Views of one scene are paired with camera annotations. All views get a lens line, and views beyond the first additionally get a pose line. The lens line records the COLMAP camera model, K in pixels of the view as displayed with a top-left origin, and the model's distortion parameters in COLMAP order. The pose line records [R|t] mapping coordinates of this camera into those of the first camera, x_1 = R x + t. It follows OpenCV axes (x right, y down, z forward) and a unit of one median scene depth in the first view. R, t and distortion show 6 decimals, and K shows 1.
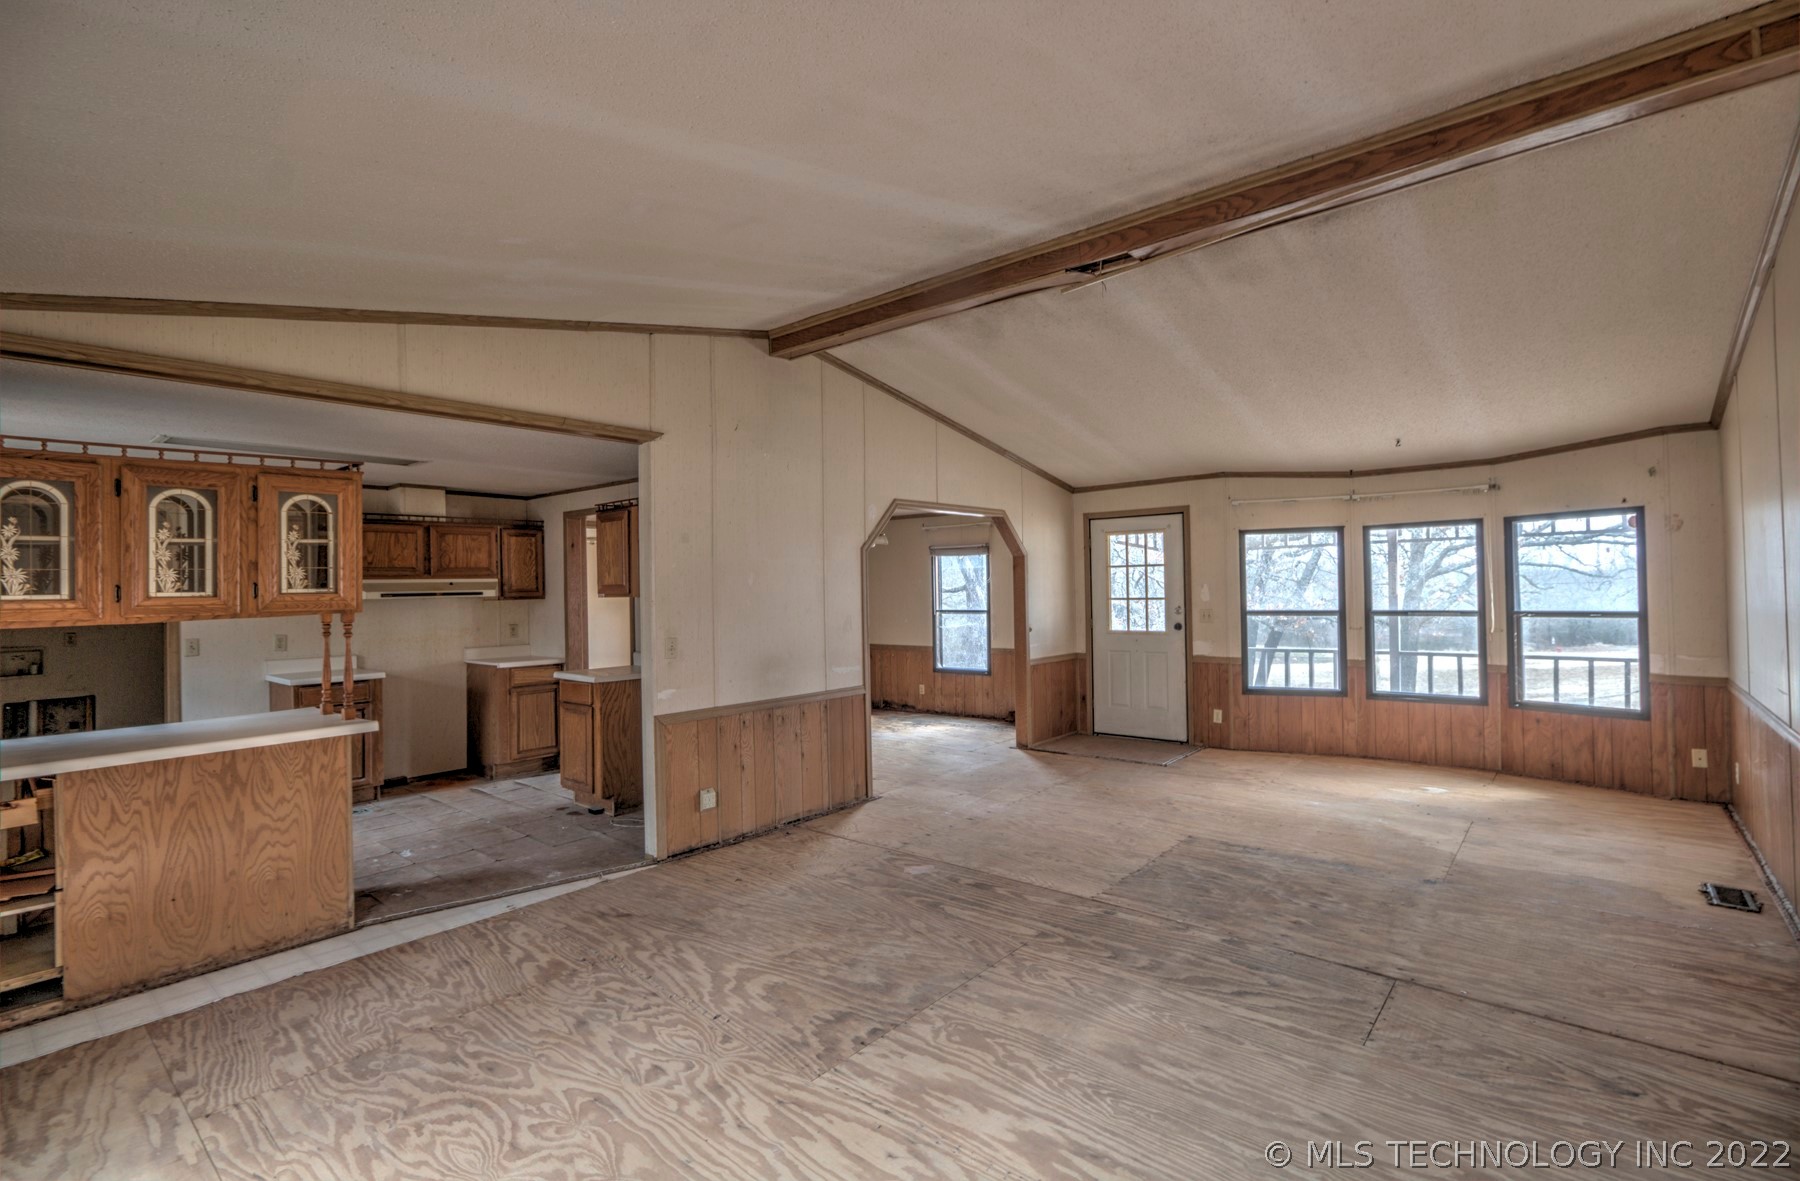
lens RADIAL K [[829.8, 0, 912.5], [0, 829.8, 585.7], [0, 0, 1]] dist [-0.010263, 0.004281]
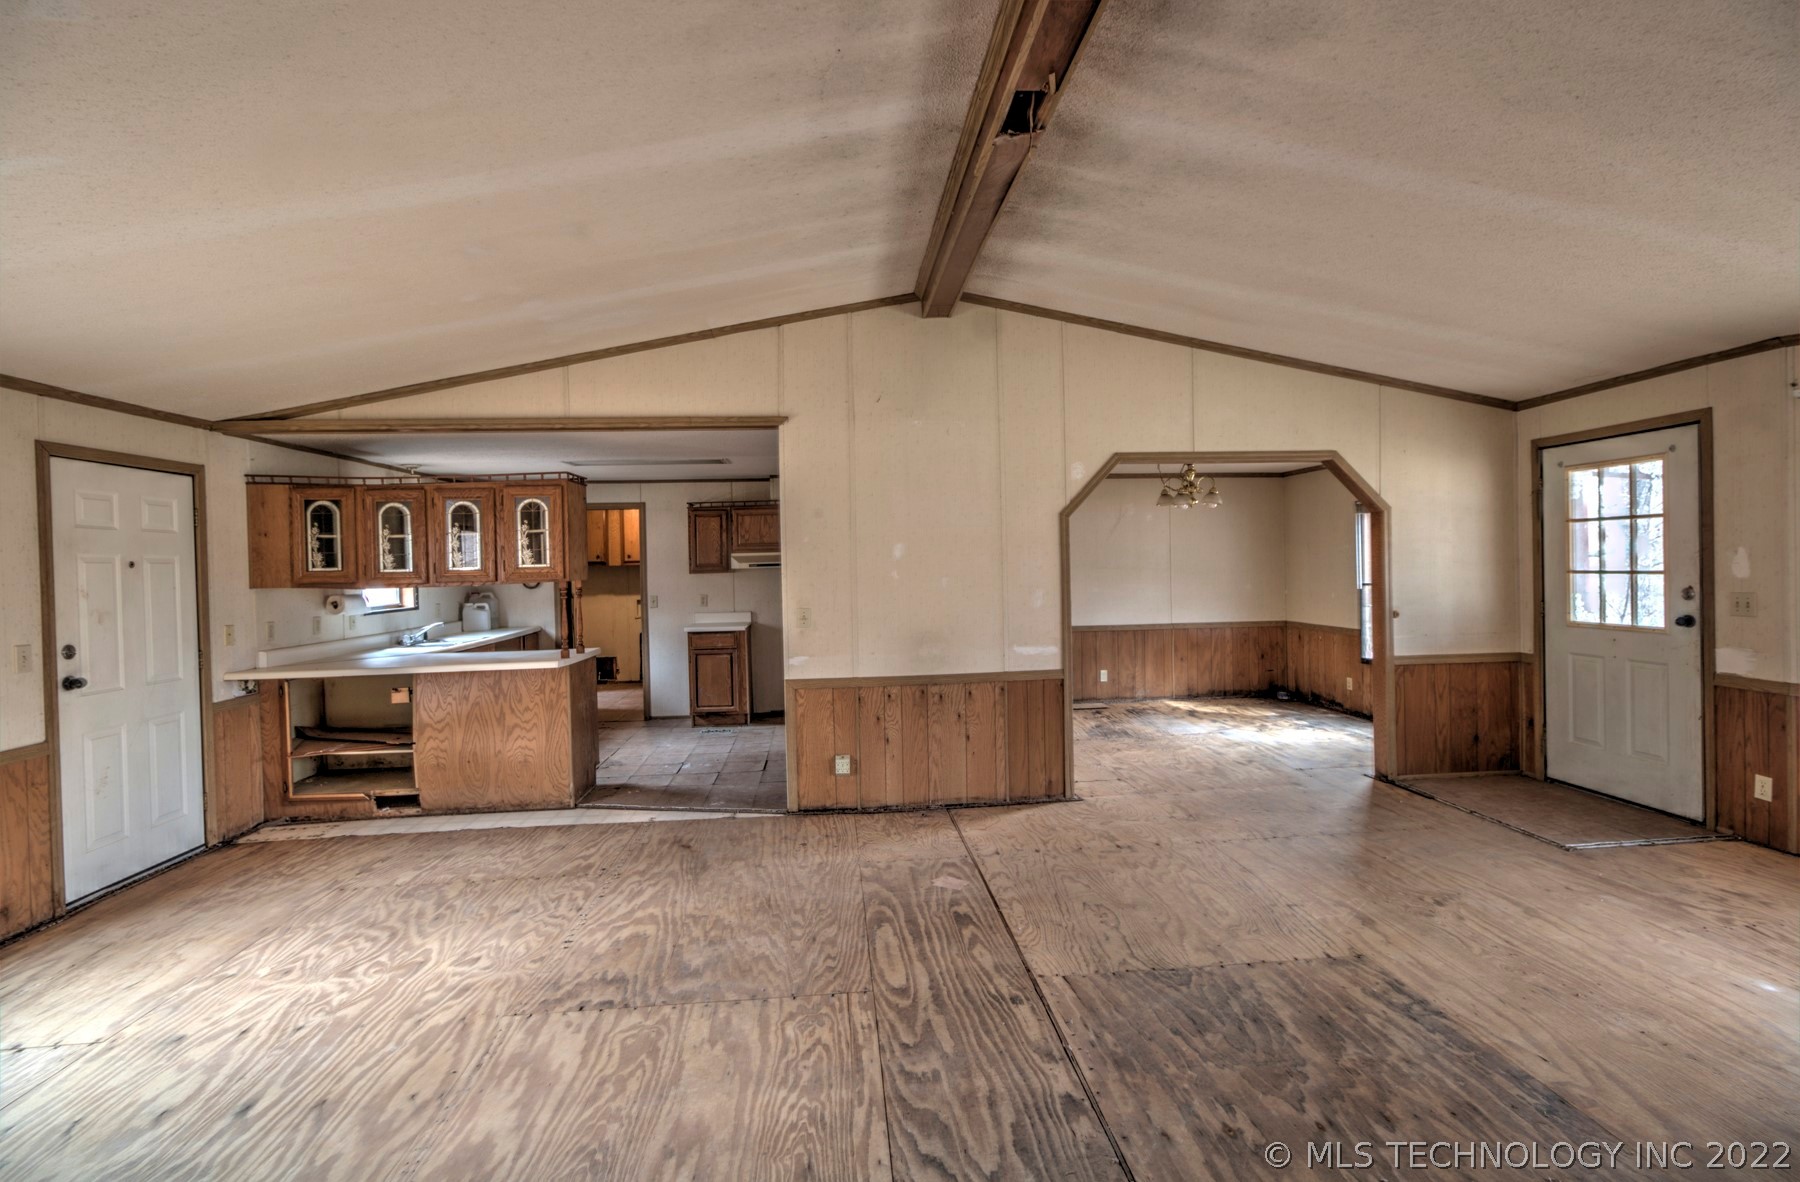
lens RADIAL K [[829.8, 0, 897.6], [0, 829.8, 580.2], [0, 0, 1]] dist [-0.010263, 0.004281]
pose [[0.703742, 0.015273, -0.710291, 0.596707], [0.011126, 0.999409, 0.032513, -0.006756], [0.710368, -0.030783, 0.703157, 0.359754]]
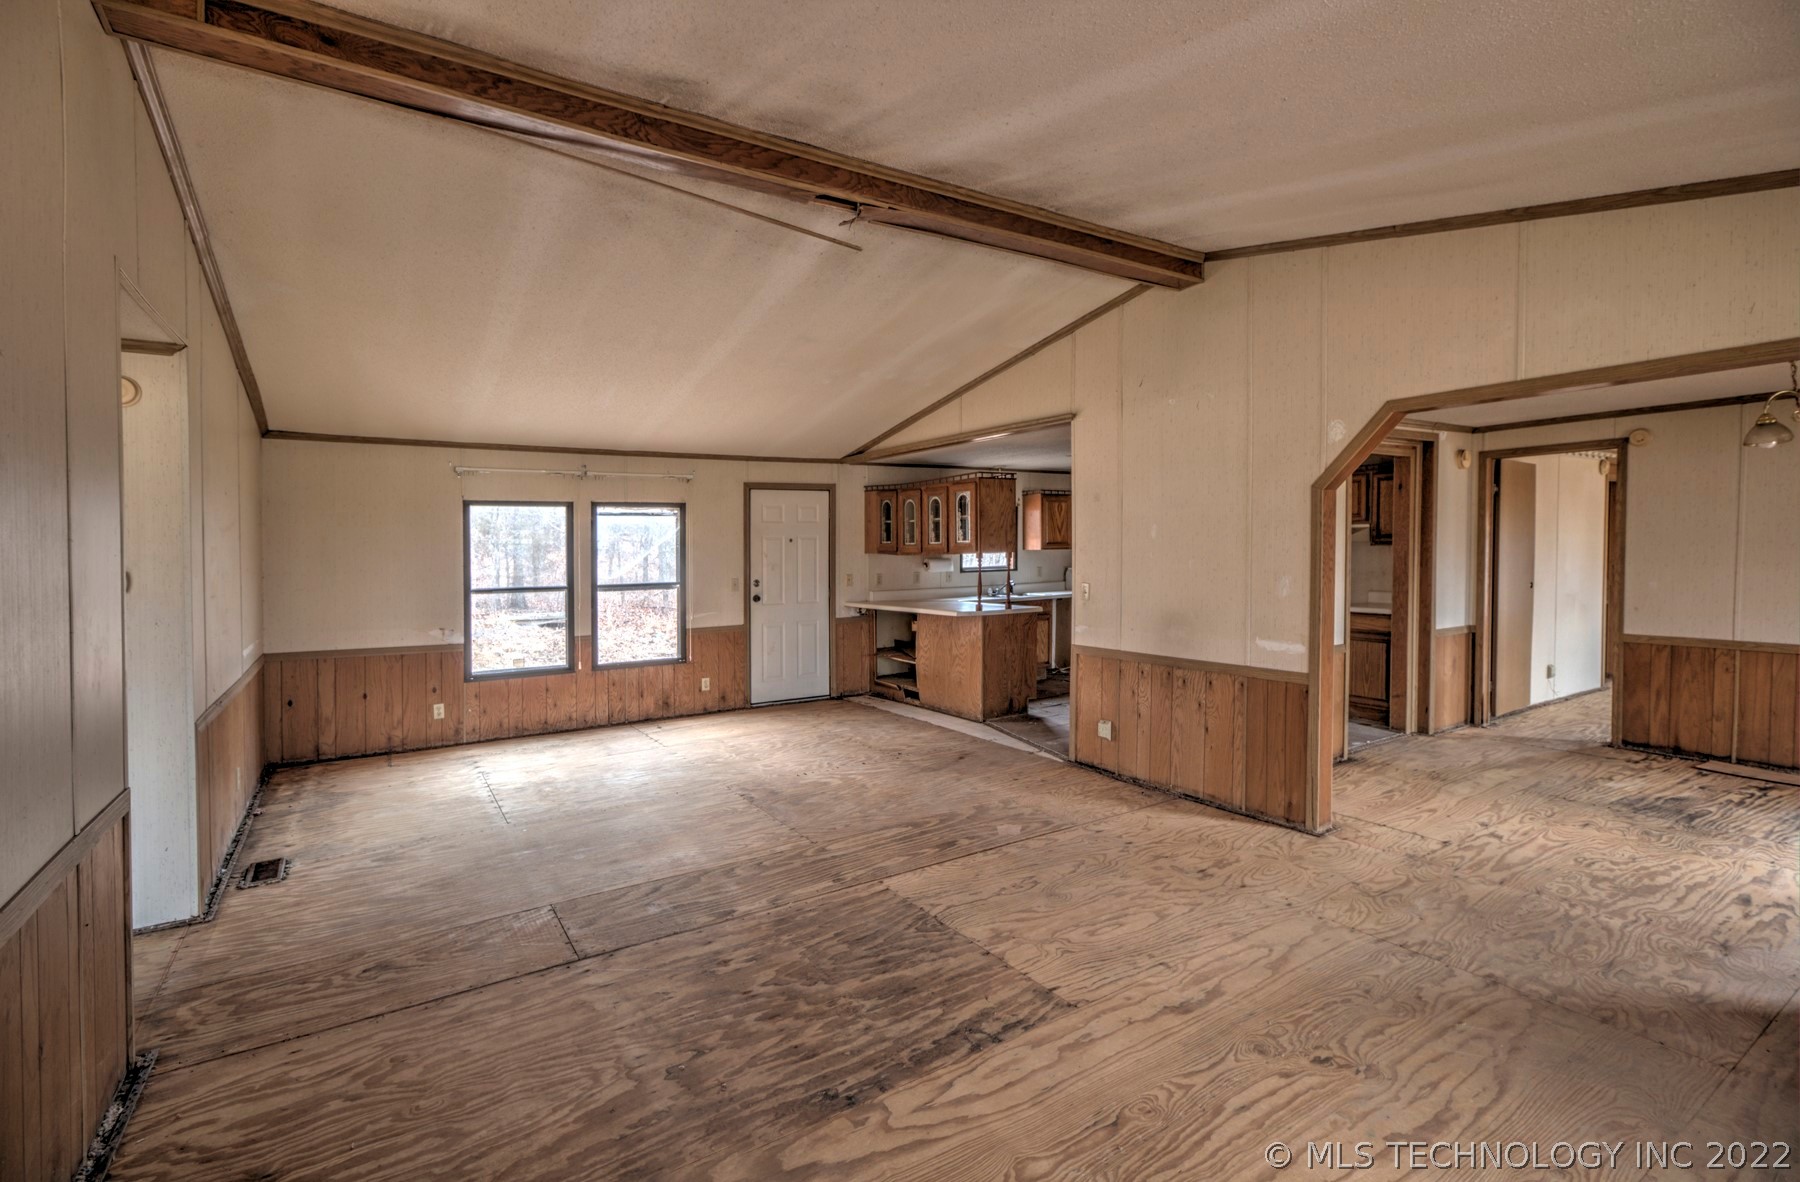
lens RADIAL K [[829.8, 0, 889.7], [0, 829.8, 558.9], [0, 0, 1]] dist [-0.010263, 0.004281]
pose [[-0.308080, 0.036386, -0.950664, 0.997078], [0.023023, 0.999261, 0.030785, -0.014890], [0.951082, -0.012402, -0.308690, 1.191888]]
